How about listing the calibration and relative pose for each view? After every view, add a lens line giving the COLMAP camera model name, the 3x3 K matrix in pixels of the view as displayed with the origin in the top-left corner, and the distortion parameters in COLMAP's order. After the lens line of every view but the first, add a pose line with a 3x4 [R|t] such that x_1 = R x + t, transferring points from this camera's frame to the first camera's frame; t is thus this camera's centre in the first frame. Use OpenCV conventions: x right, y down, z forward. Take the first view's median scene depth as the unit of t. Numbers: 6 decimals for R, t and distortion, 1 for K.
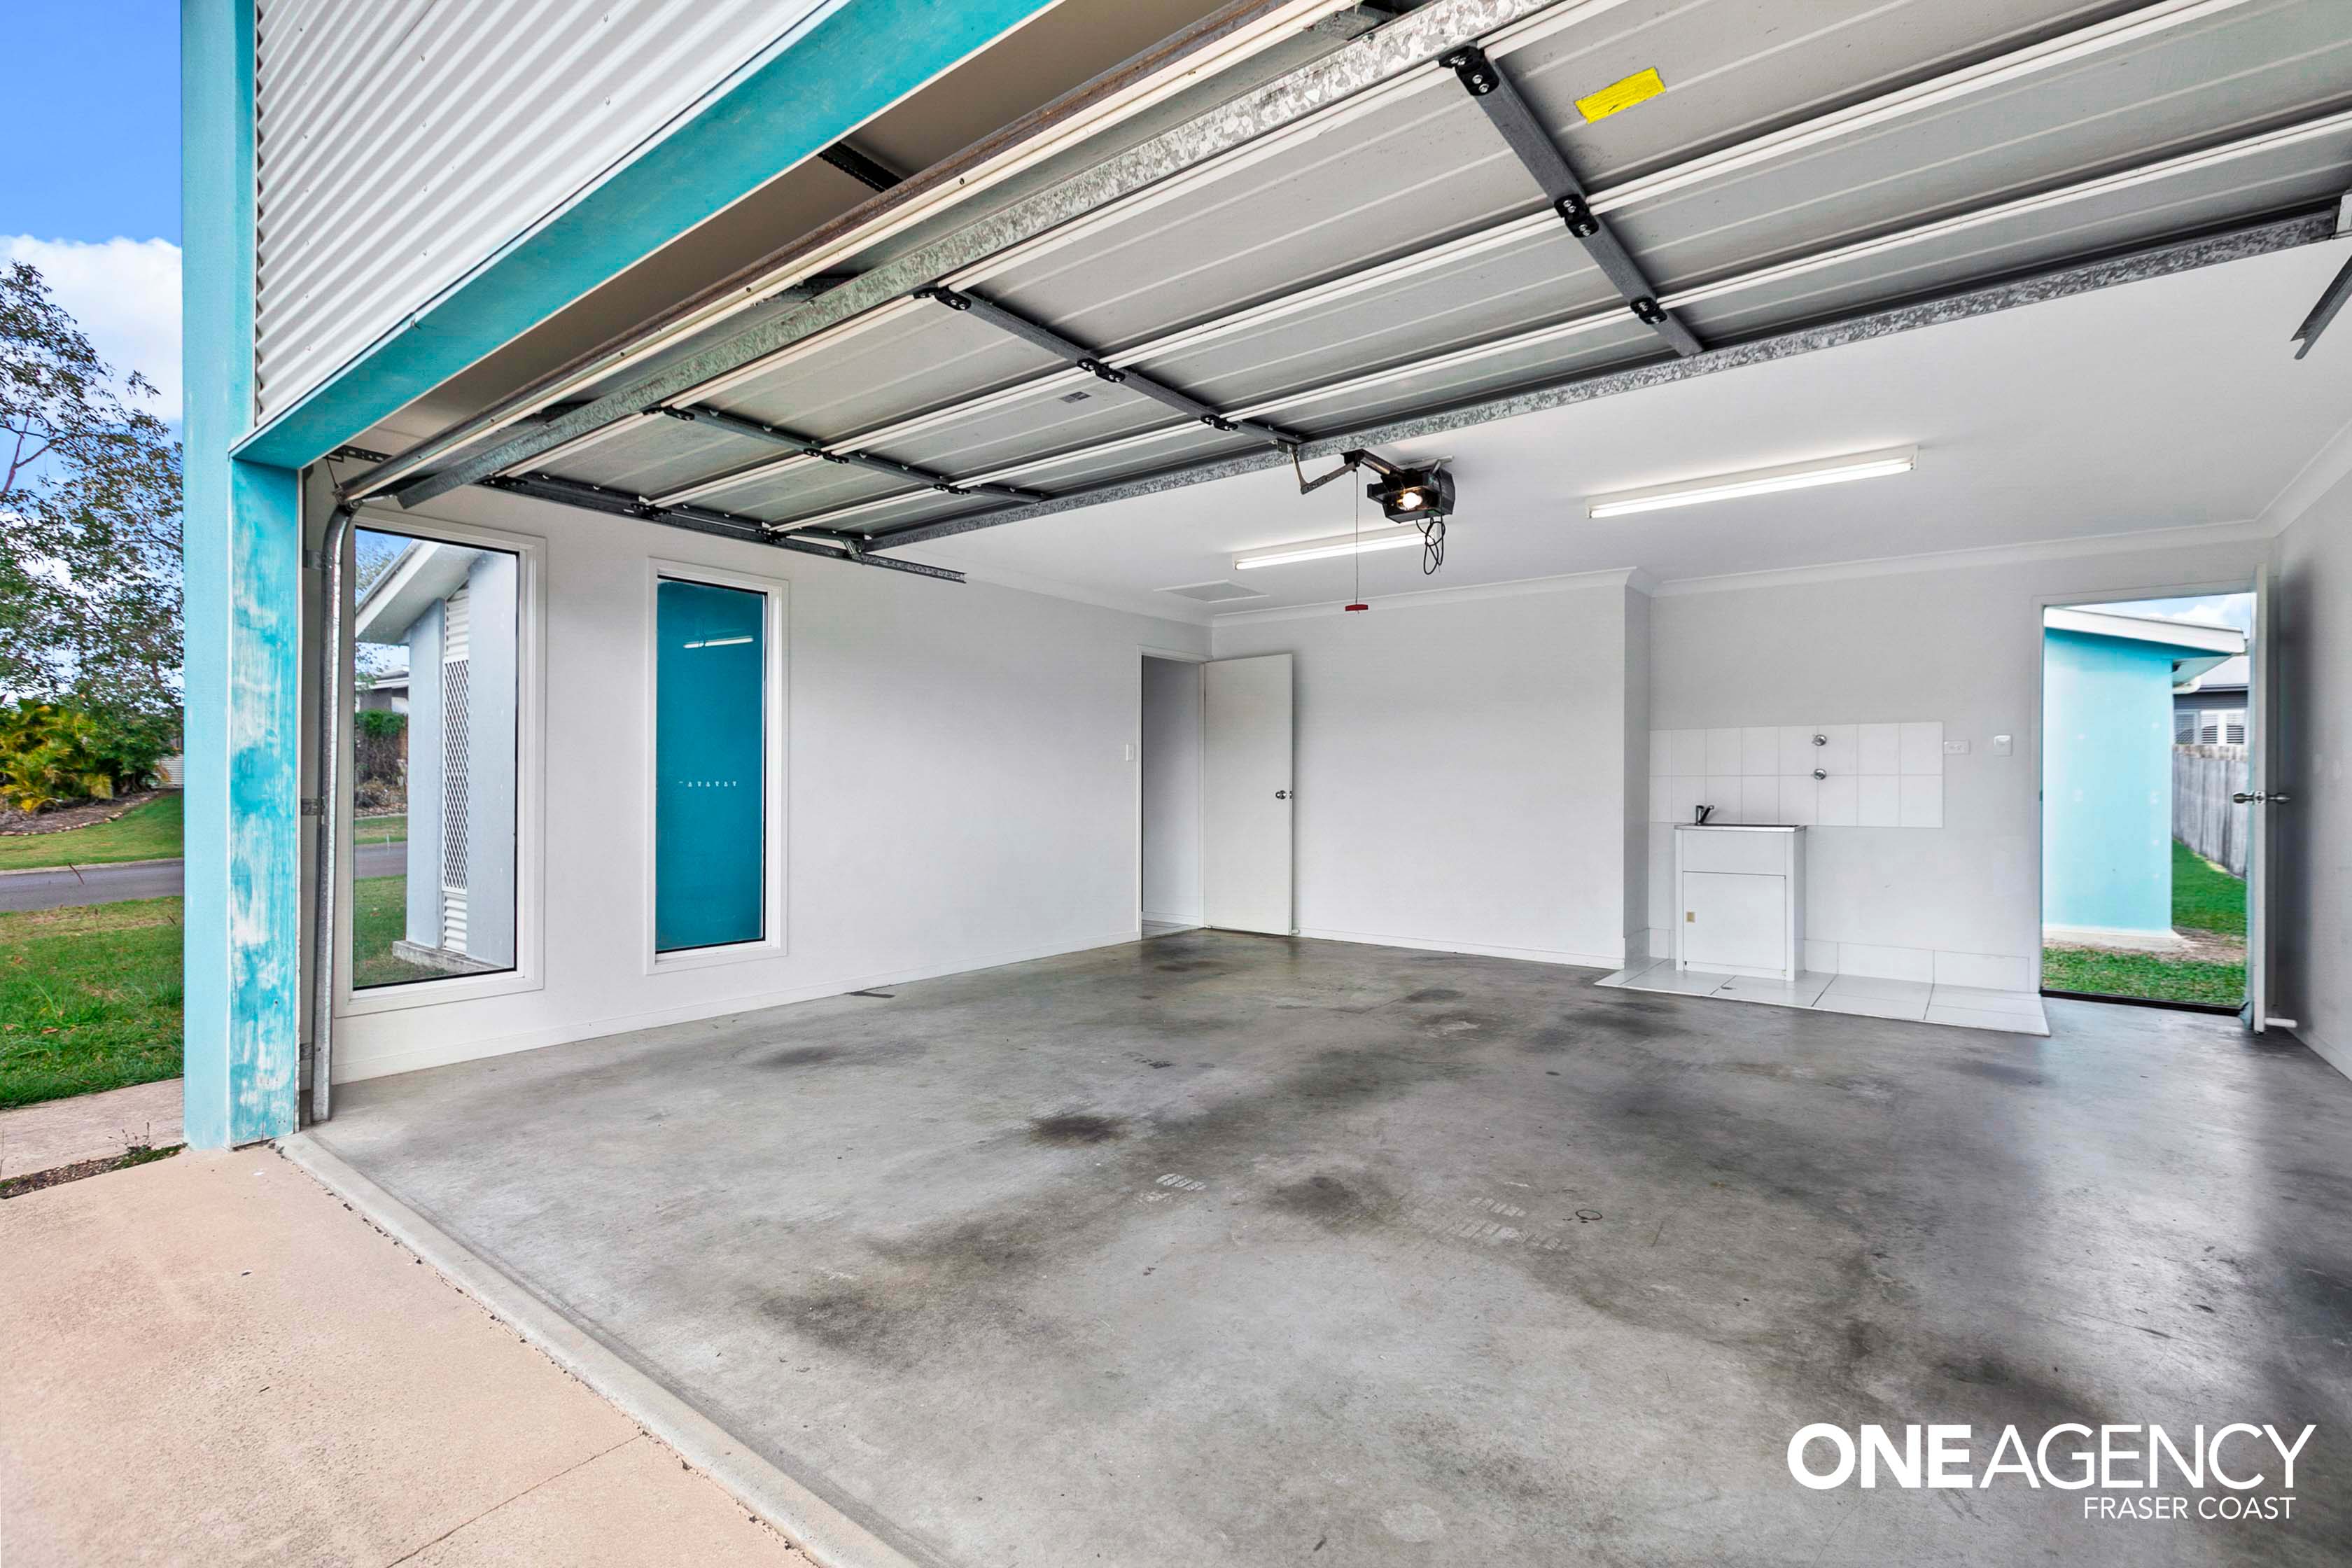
lens RADIAL K [[1086.1, 0, 1171.5], [0, 1086.1, 766.5], [0, 0, 1]] dist [-0.005162, -0.000984]
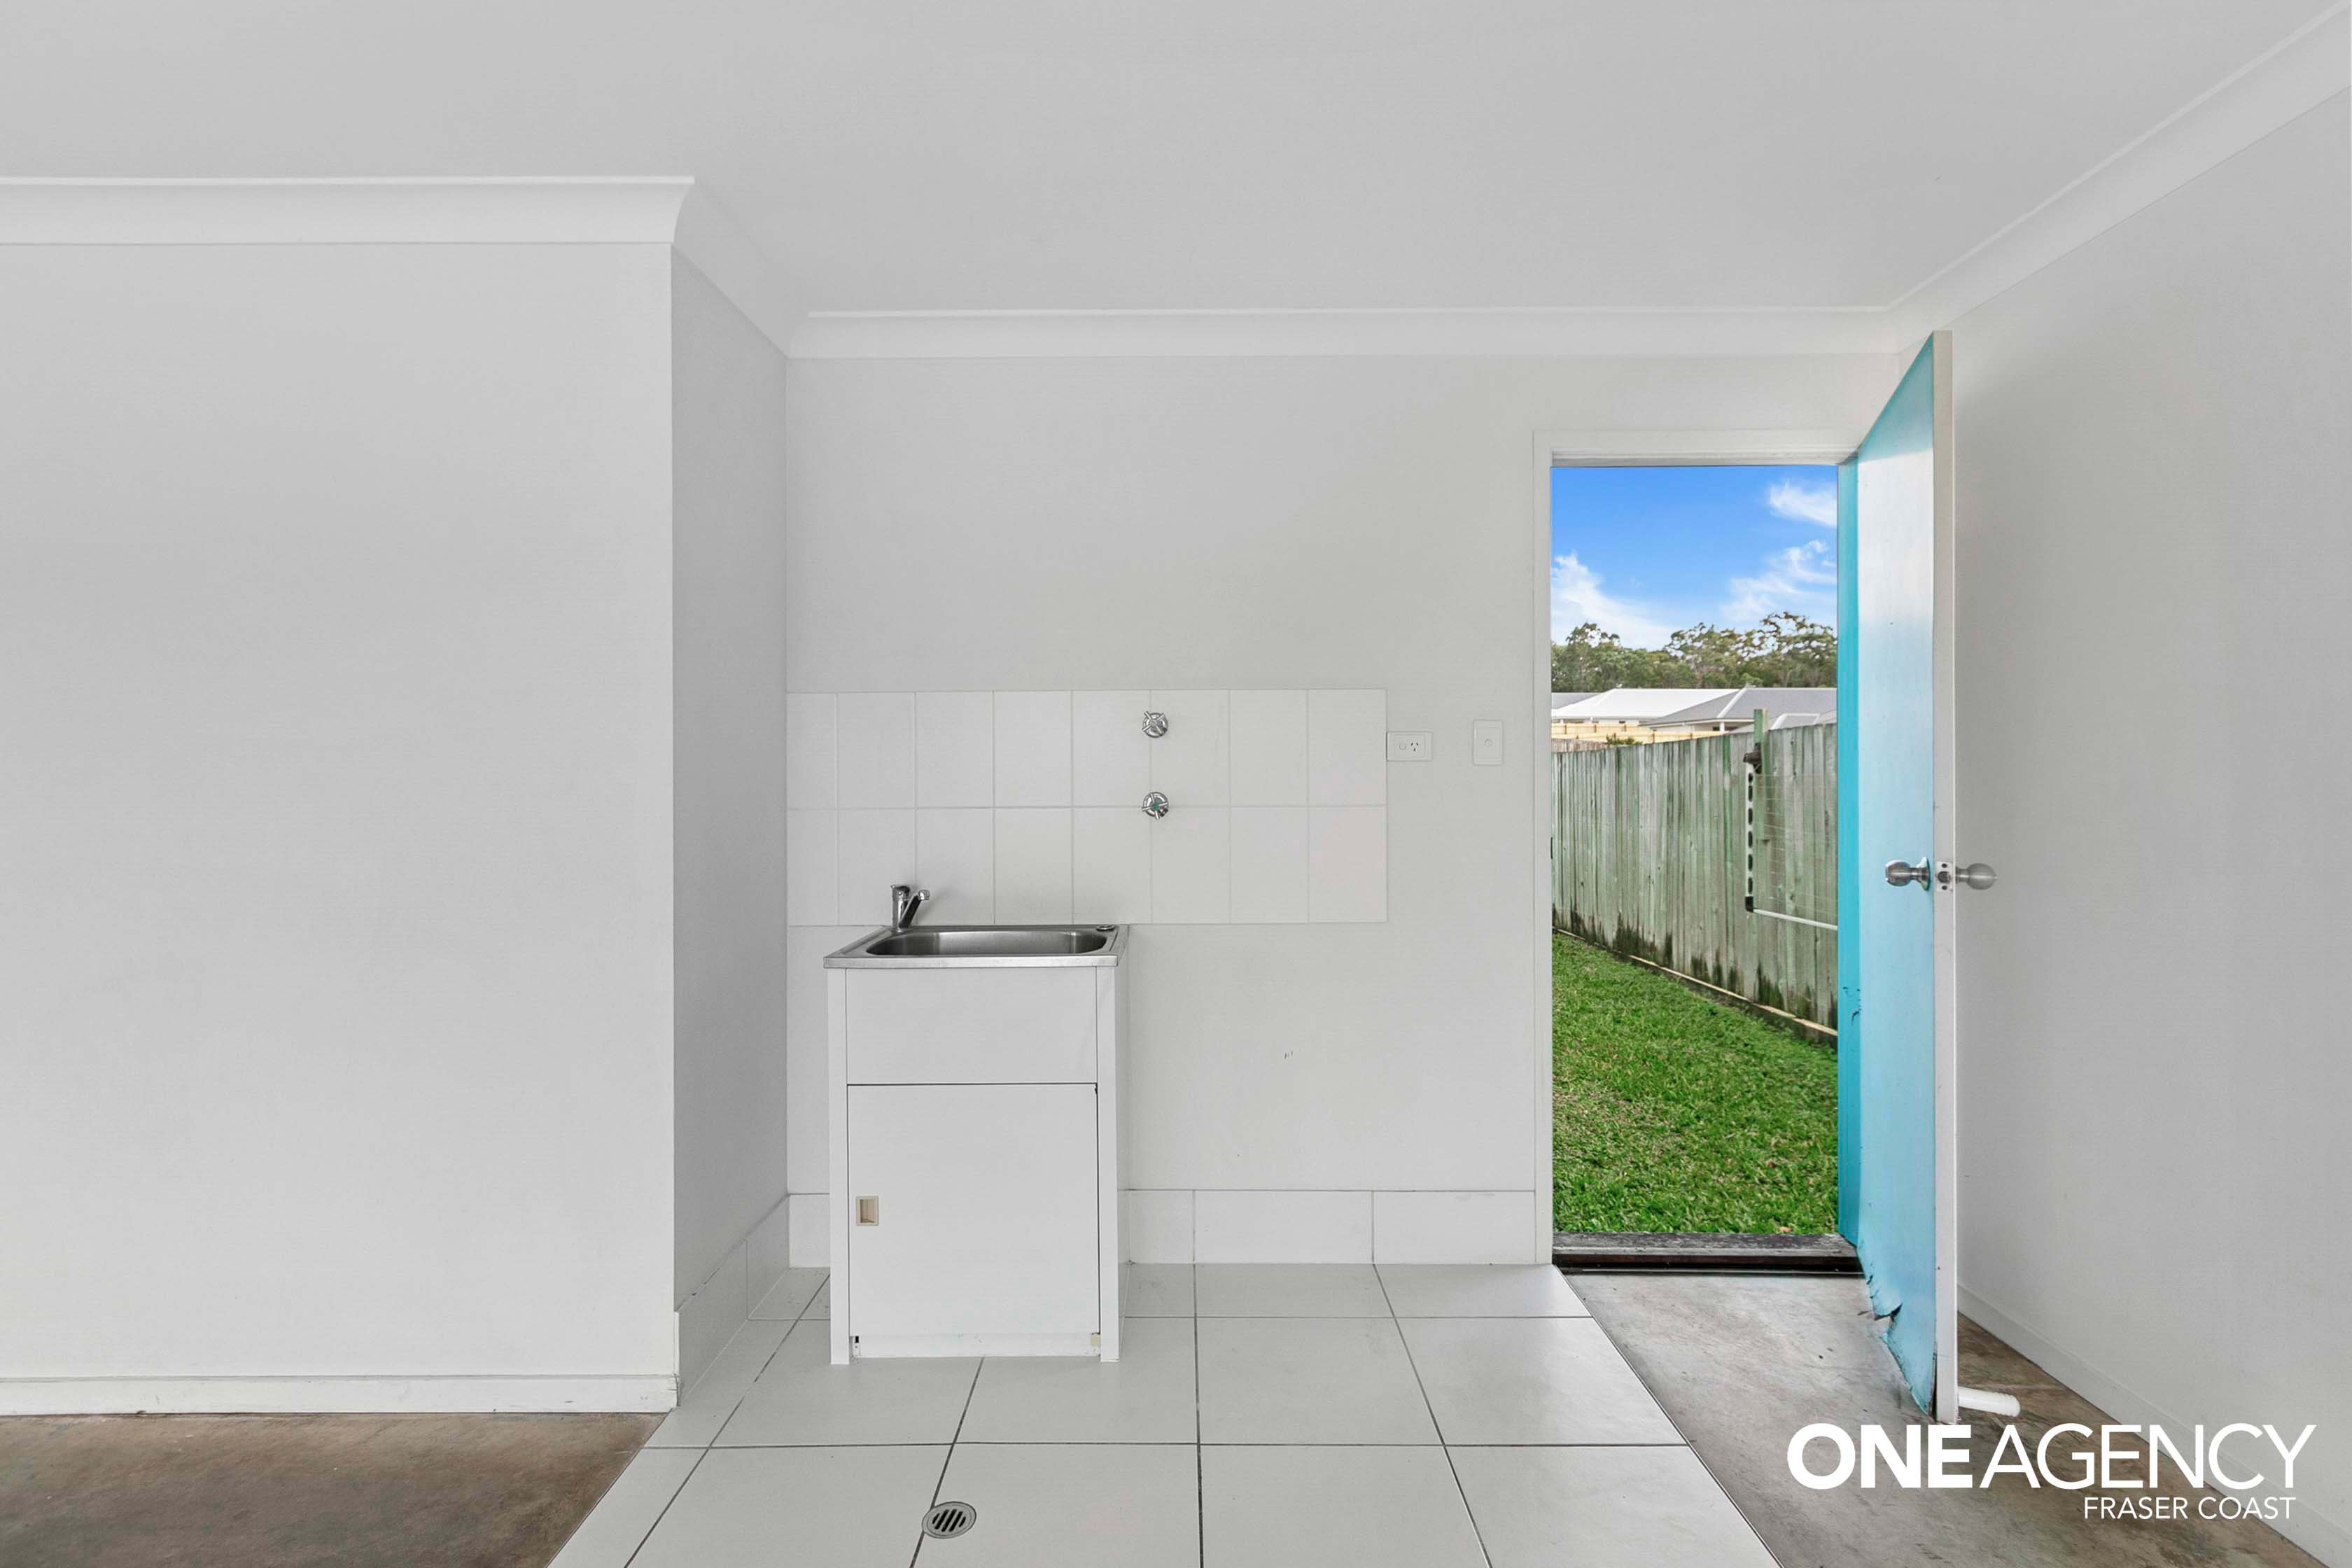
lens RADIAL K [[1086.1, 0, 1171.5], [0, 1086.1, 766.5], [0, 0, 1]] dist [-0.005162, -0.000984]
pose [[0.793147, -0.017070, 0.608791, 0.340854], [-0.001668, 0.999542, 0.030200, -0.020690], [-0.609028, -0.024969, 0.792755, 0.654362]]
